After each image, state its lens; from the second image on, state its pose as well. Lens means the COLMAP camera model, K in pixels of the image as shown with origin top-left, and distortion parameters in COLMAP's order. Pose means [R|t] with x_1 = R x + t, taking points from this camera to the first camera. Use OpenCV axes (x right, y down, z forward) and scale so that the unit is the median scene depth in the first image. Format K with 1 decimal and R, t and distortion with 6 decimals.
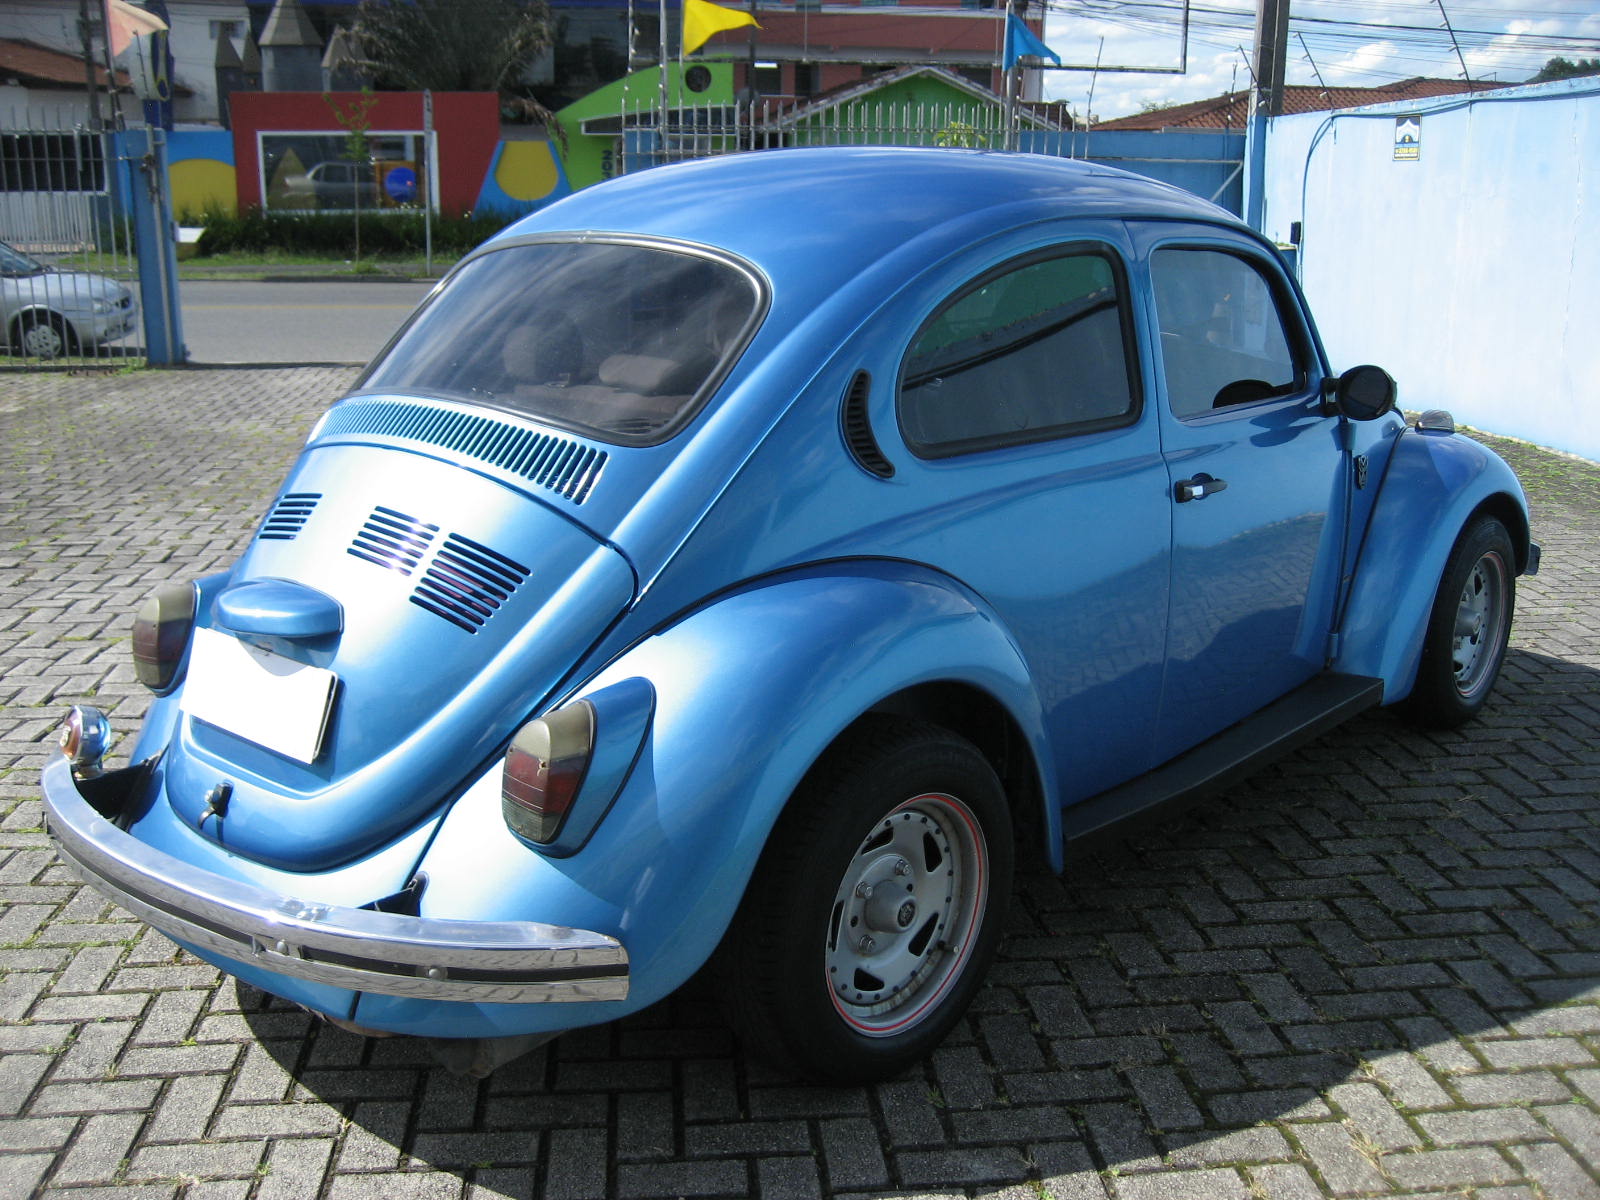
lens RADIAL K [[1639.8, 0, 809.8], [0, 1639.8, 603.6], [0, 0, 1]] dist [-0.074726, 0.000000]
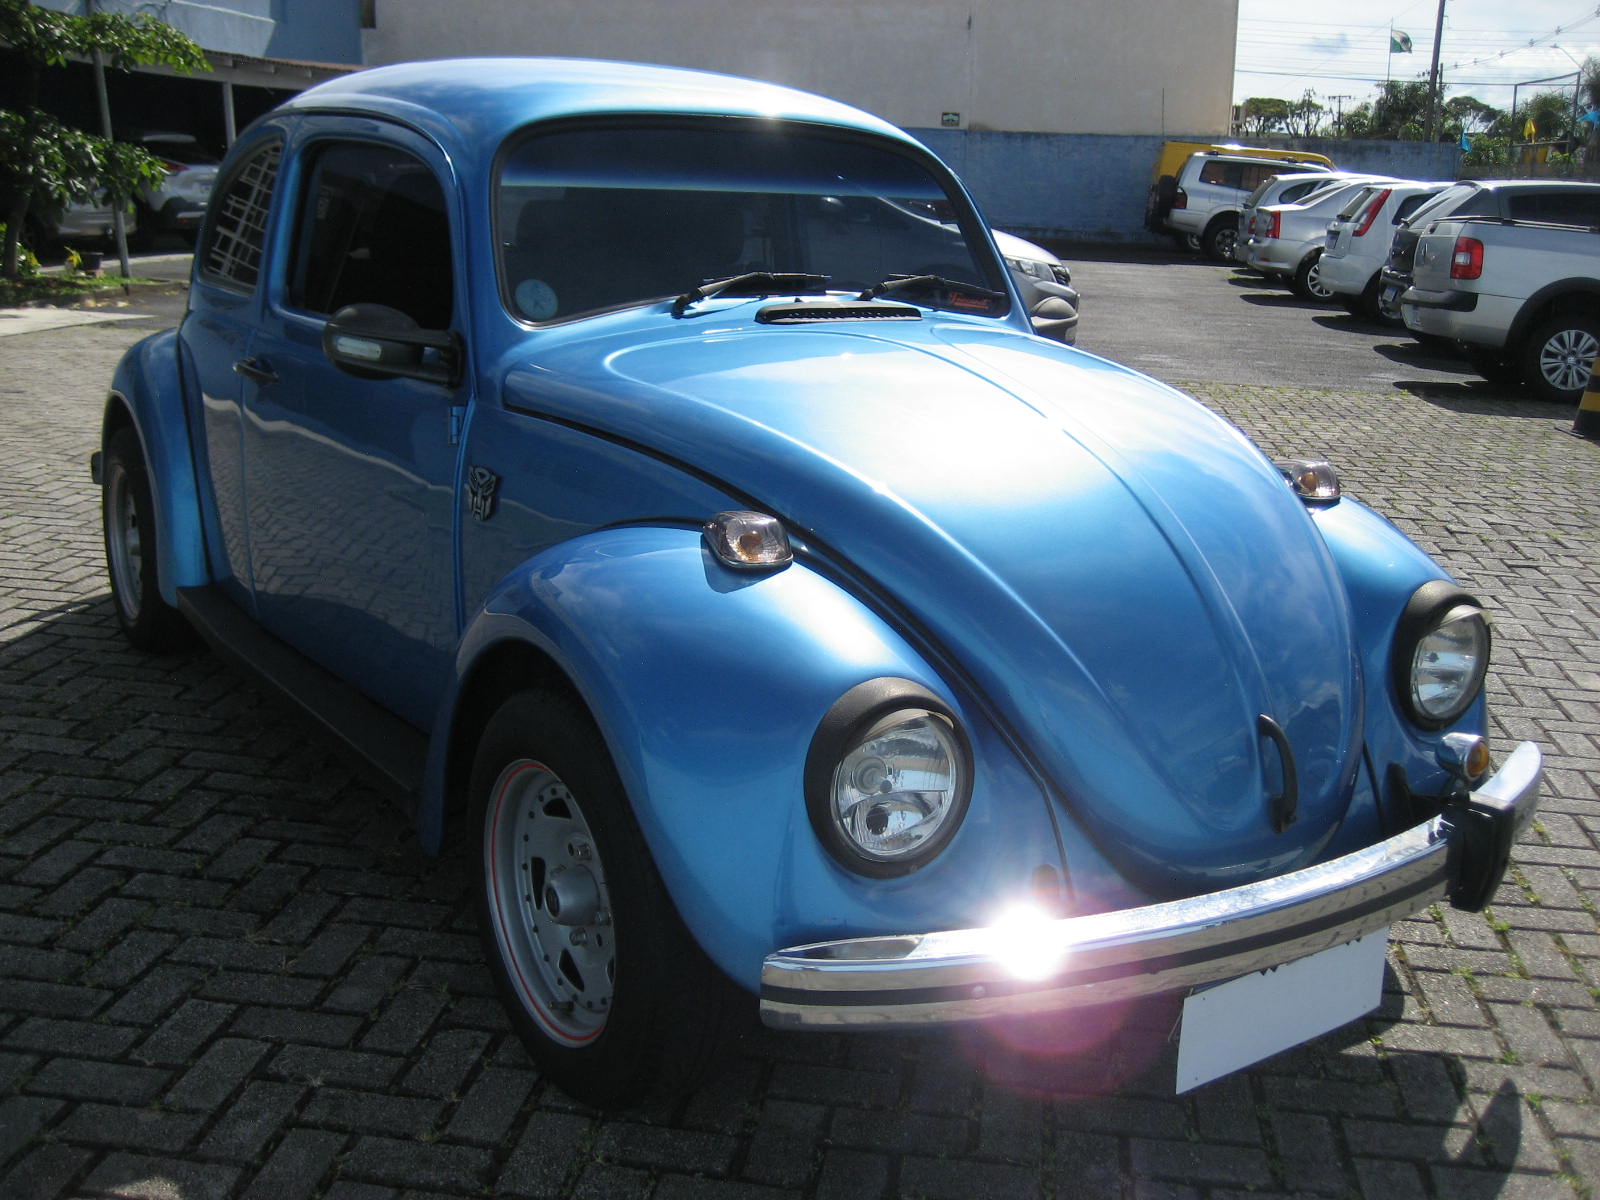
lens RADIAL K [[1639.8, 0, 803.9], [0, 1639.8, 603.9], [0, 0, 1]] dist [-0.074726, 0.000000]
pose [[-0.233693, 0.232204, -0.944176, 1.118254], [-0.275090, 0.915599, 0.293264, -0.317604], [0.932584, 0.328267, -0.150092, 1.468436]]
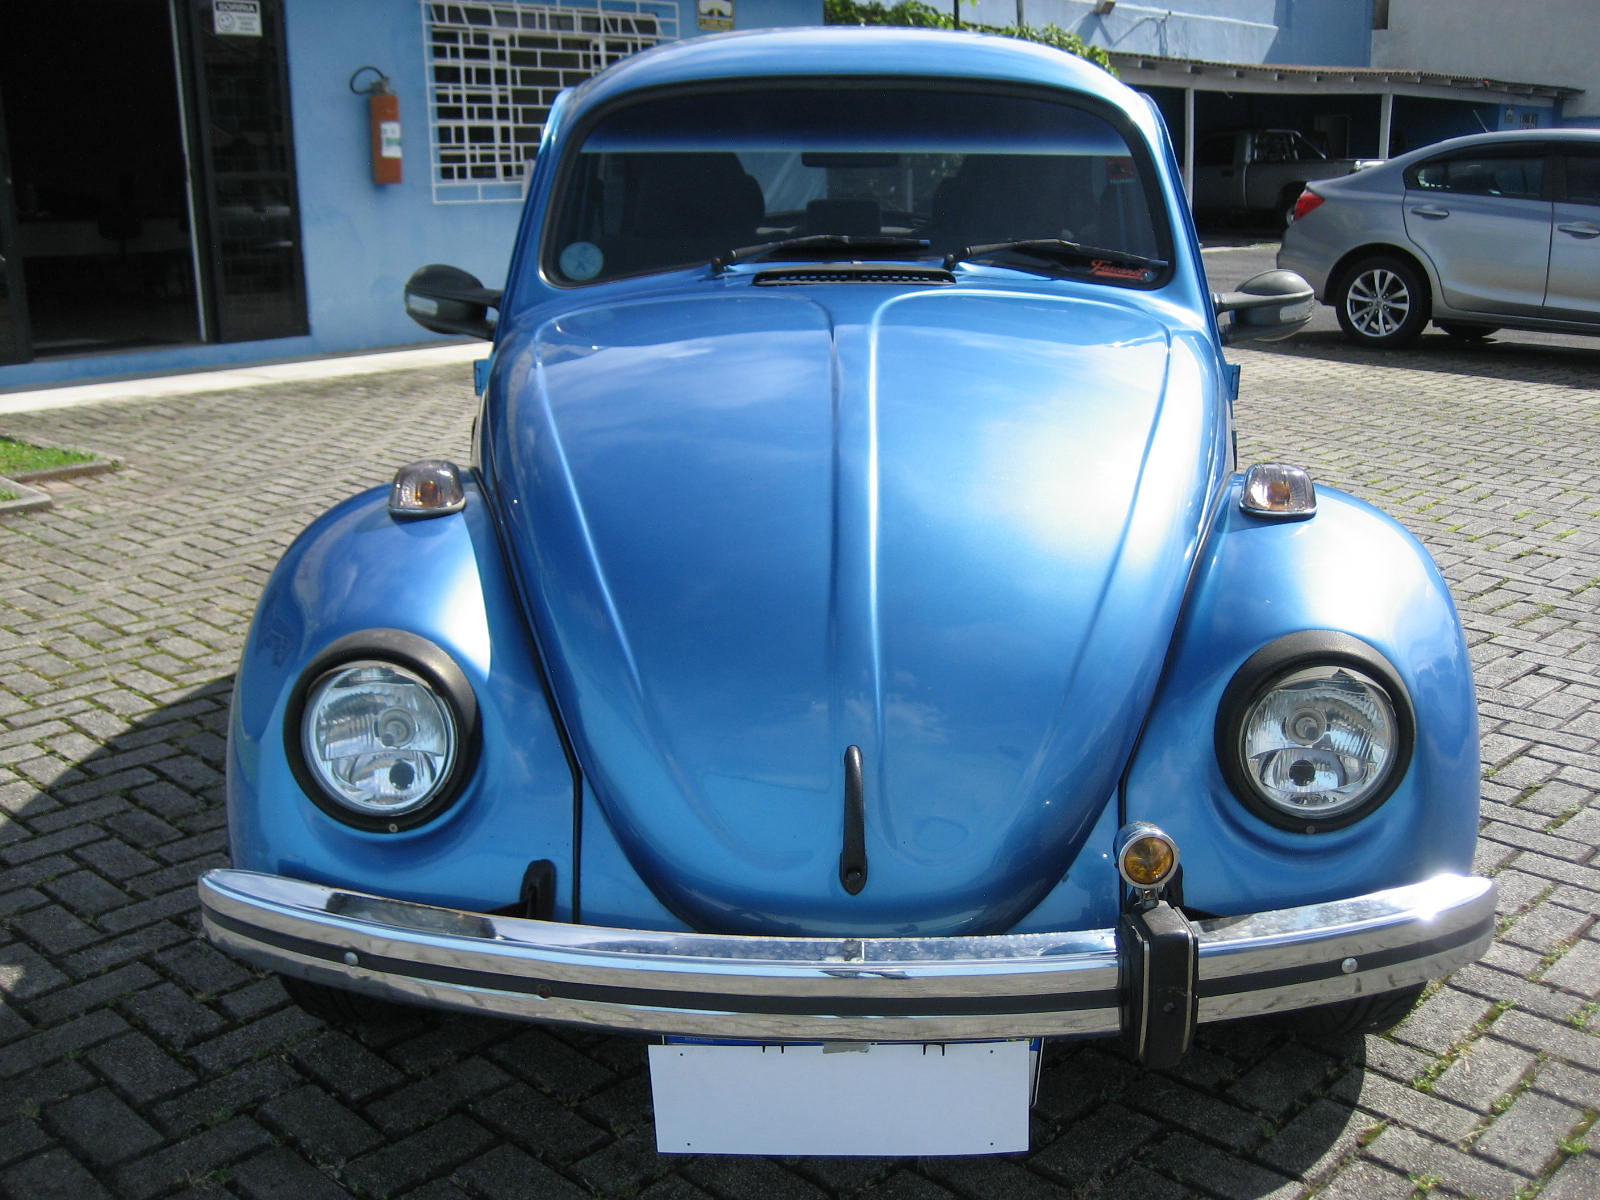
lens RADIAL K [[1639.8, 0, 794.9], [0, 1639.8, 588.5], [0, 0, 1]] dist [-0.074726, 0.000000]
pose [[-0.749294, 0.160683, -0.642448, 0.829751], [-0.166577, 0.893195, 0.417678, -0.402042], [0.640945, 0.419981, -0.642500, 1.859378]]
